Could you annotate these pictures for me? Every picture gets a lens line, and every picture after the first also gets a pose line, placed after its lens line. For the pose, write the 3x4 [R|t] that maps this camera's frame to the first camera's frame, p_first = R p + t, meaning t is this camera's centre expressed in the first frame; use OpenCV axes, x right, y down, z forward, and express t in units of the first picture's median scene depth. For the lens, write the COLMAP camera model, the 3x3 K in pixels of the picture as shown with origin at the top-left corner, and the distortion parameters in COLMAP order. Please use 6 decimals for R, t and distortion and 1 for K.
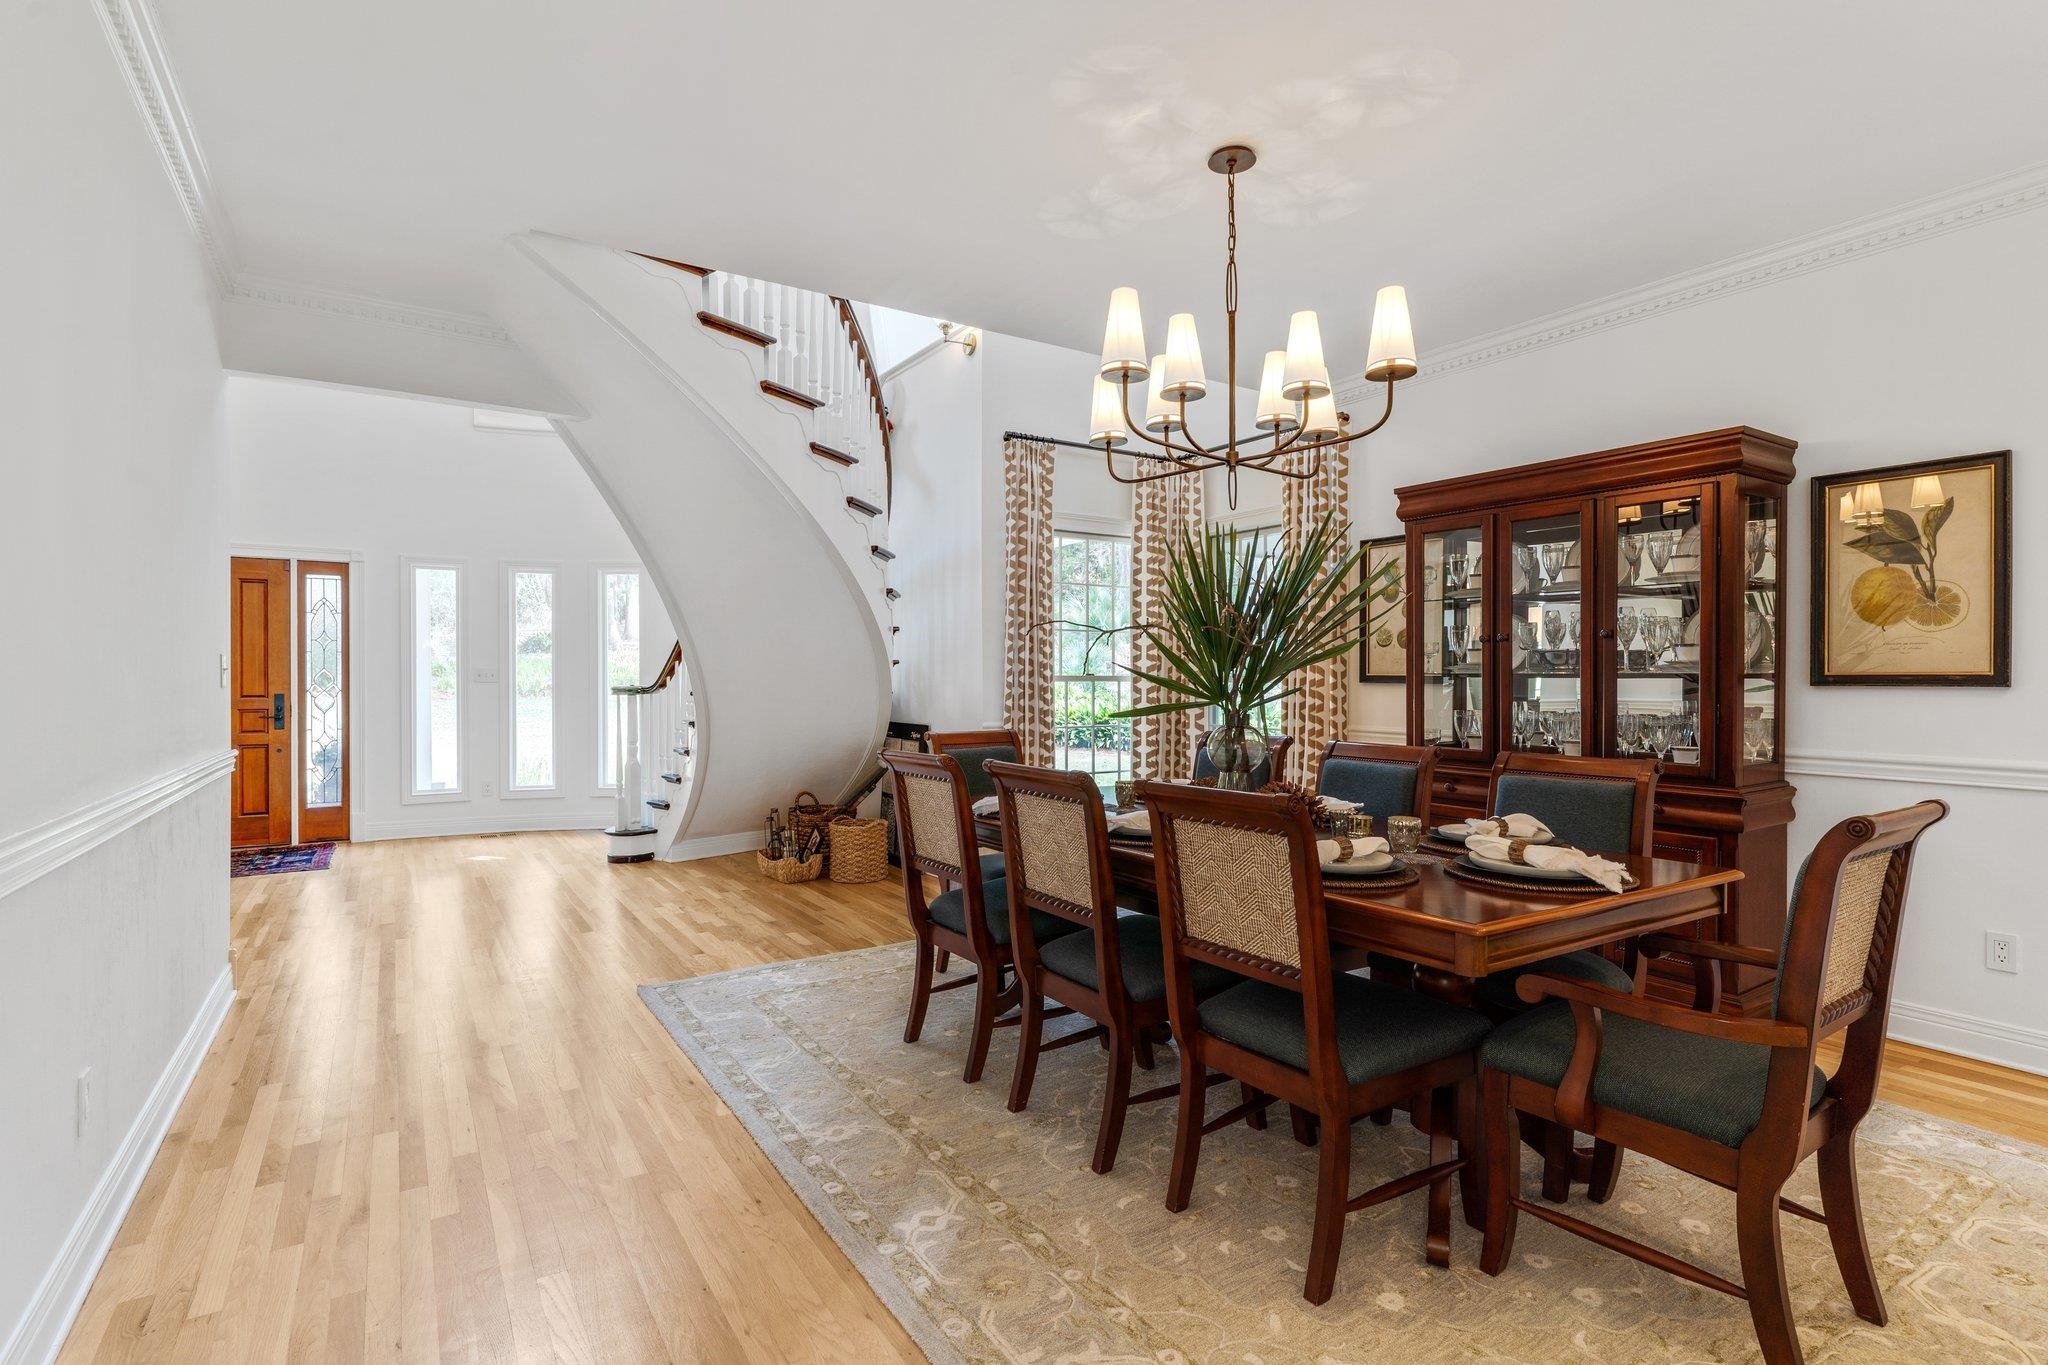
lens RADIAL K [[983.0, 0, 1017.3], [0, 983.0, 679.3], [0, 0, 1]] dist [0.000258, 0.000334]
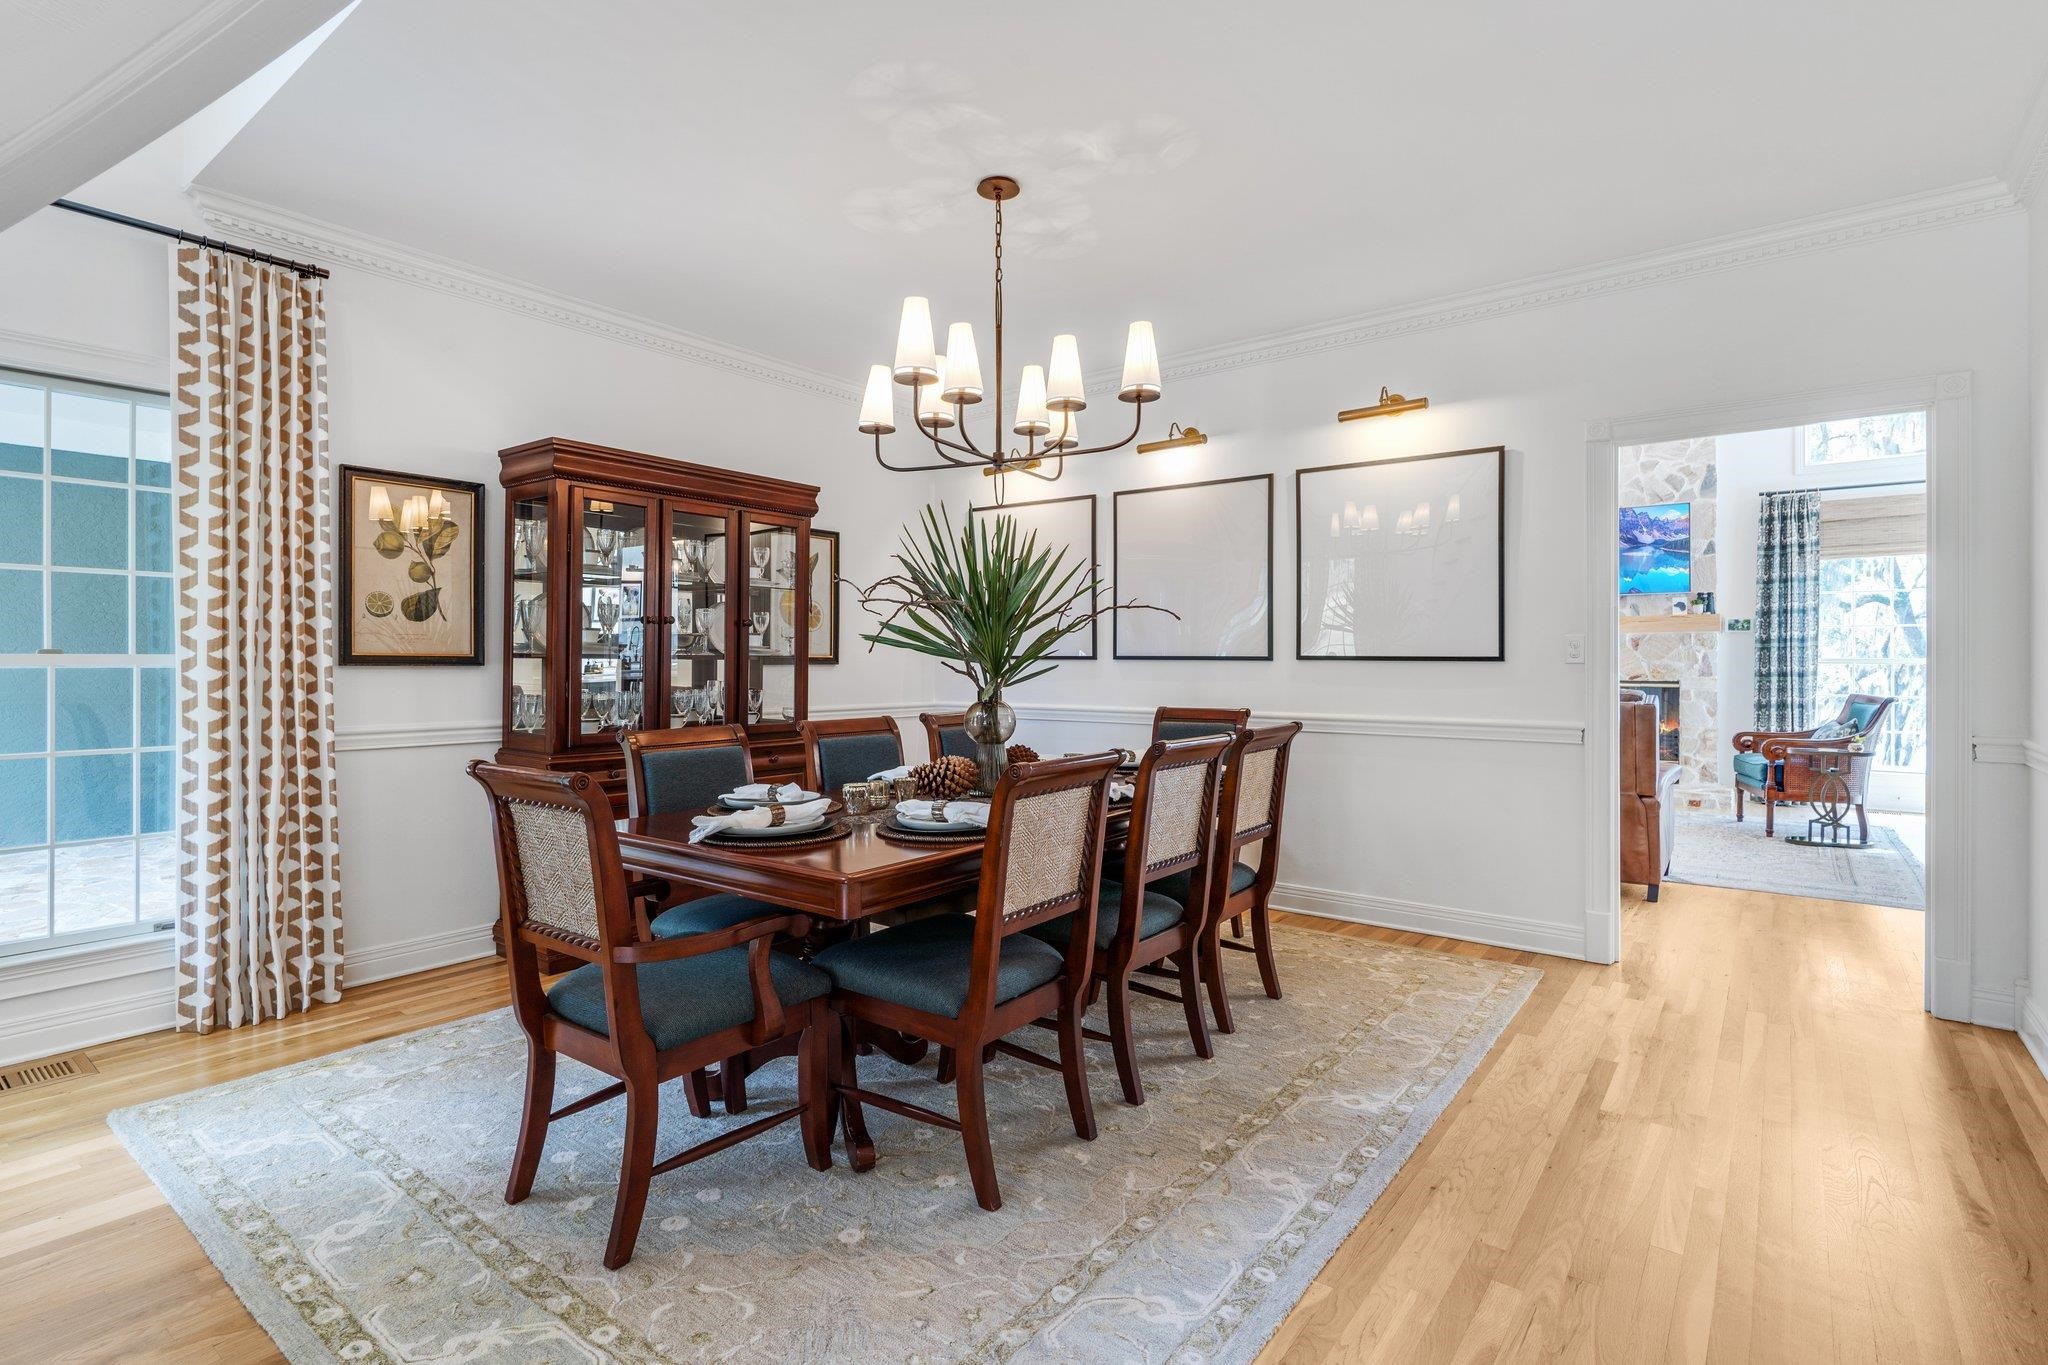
lens RADIAL K [[988.7, 0, 1018.5], [0, 988.7, 653.3], [0, 0, 1]] dist [0.001213, 0.000070]
pose [[-0.333720, 0.005796, 0.942654, -0.801393], [0.000999, 0.999983, -0.005794, -0.000045], [-0.942672, -0.000992, -0.333720, 1.298695]]
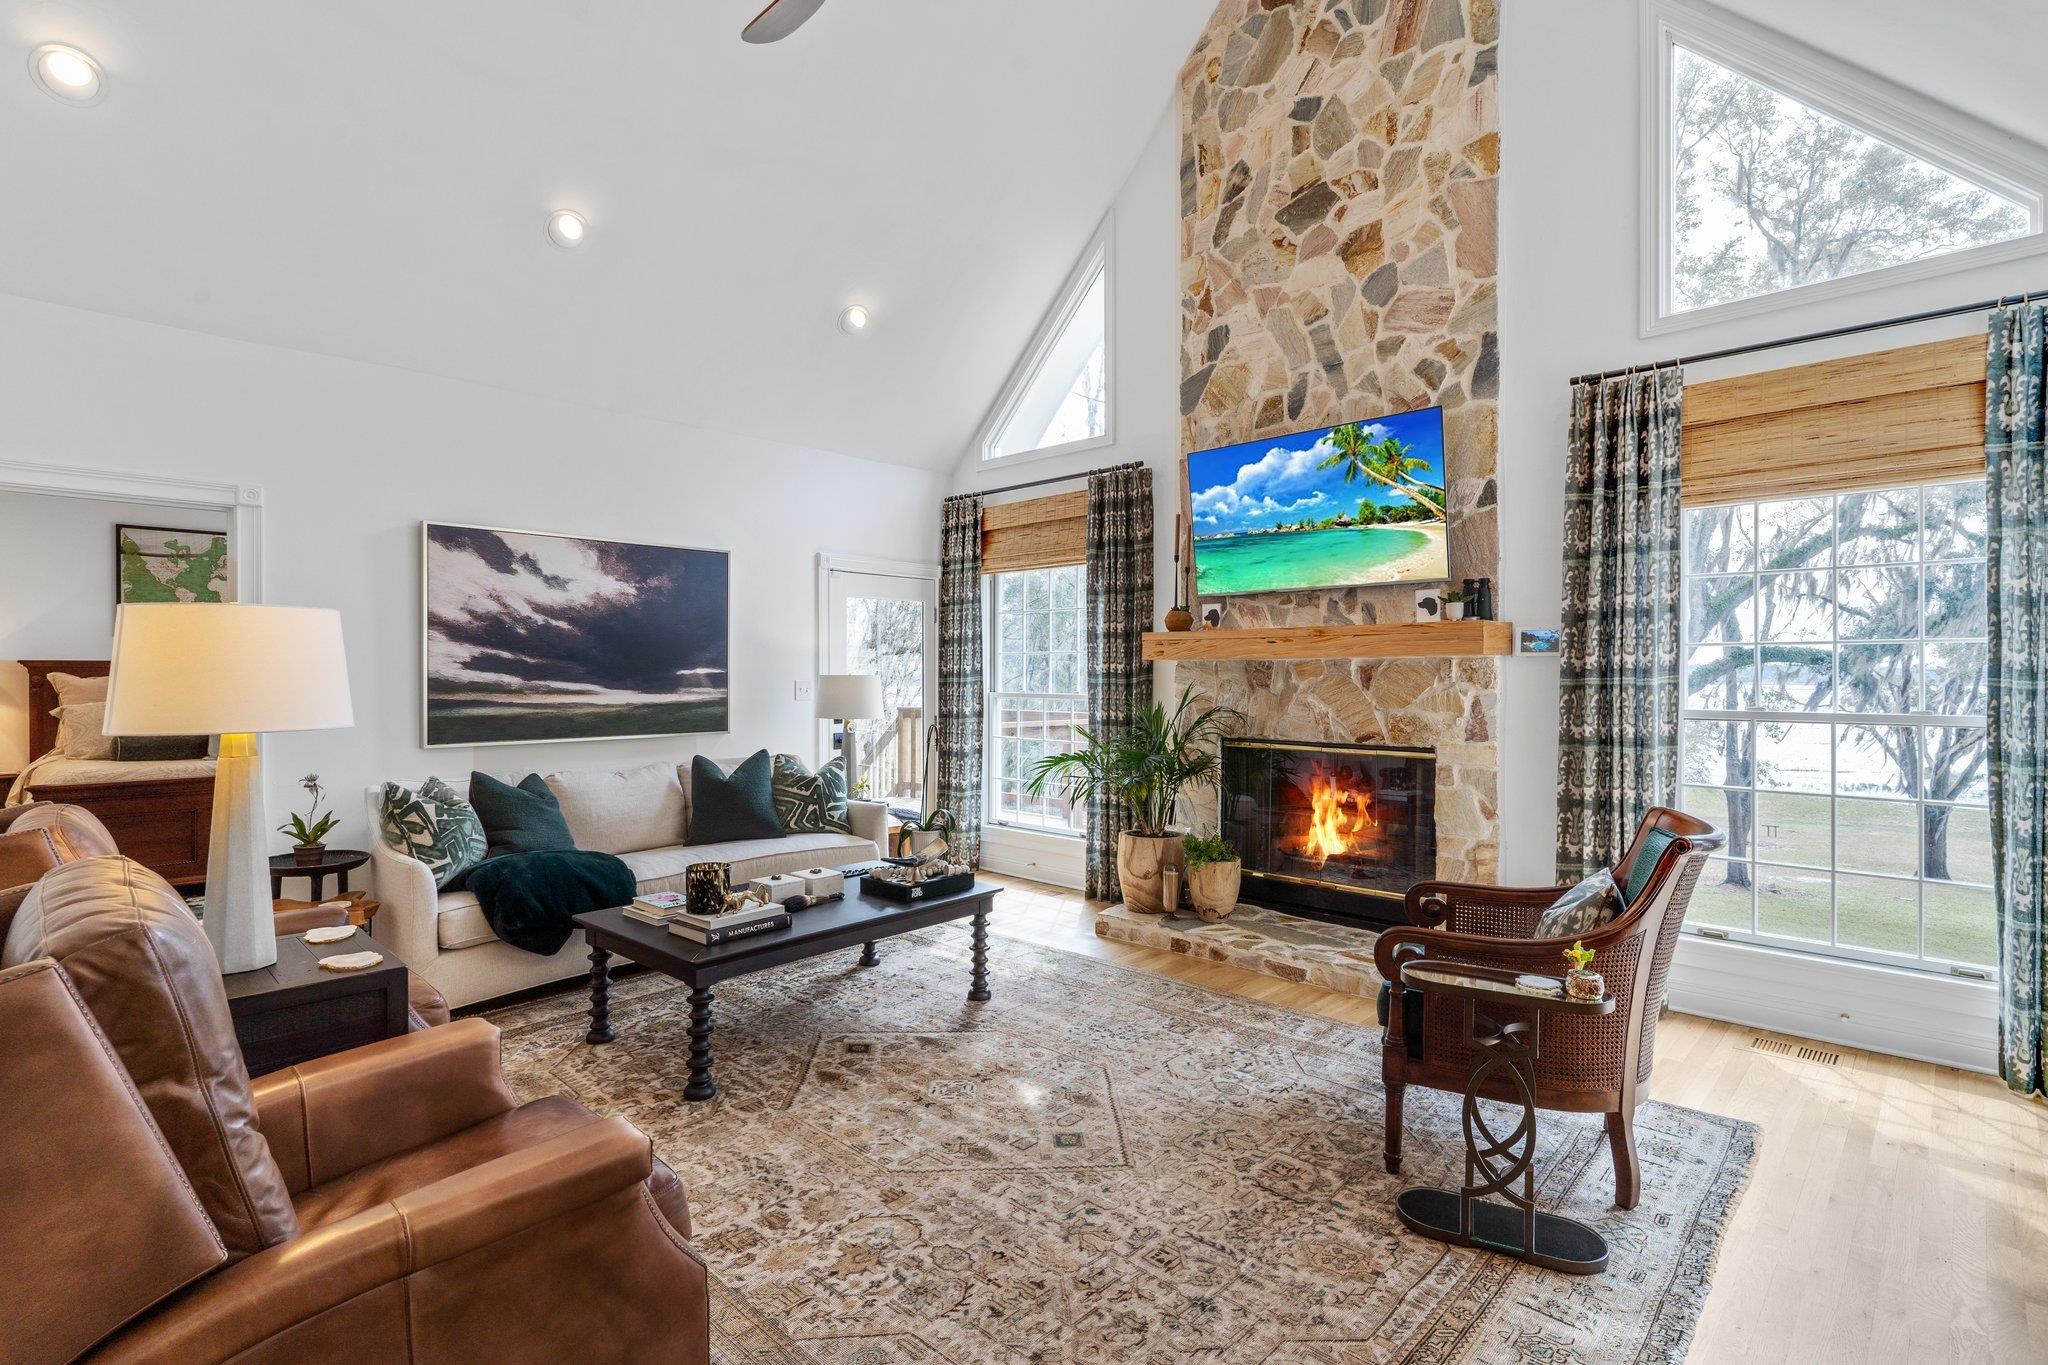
lens RADIAL K [[983.0, 0, 1017.3], [0, 983.0, 679.3], [0, 0, 1]] dist [0.000258, 0.000334]
pose [[-0.234071, 0.000644, 0.972219, -0.059030], [0.003702, 0.999993, 0.000229, -0.042508], [-0.972212, 0.003653, -0.234072, -0.469104]]
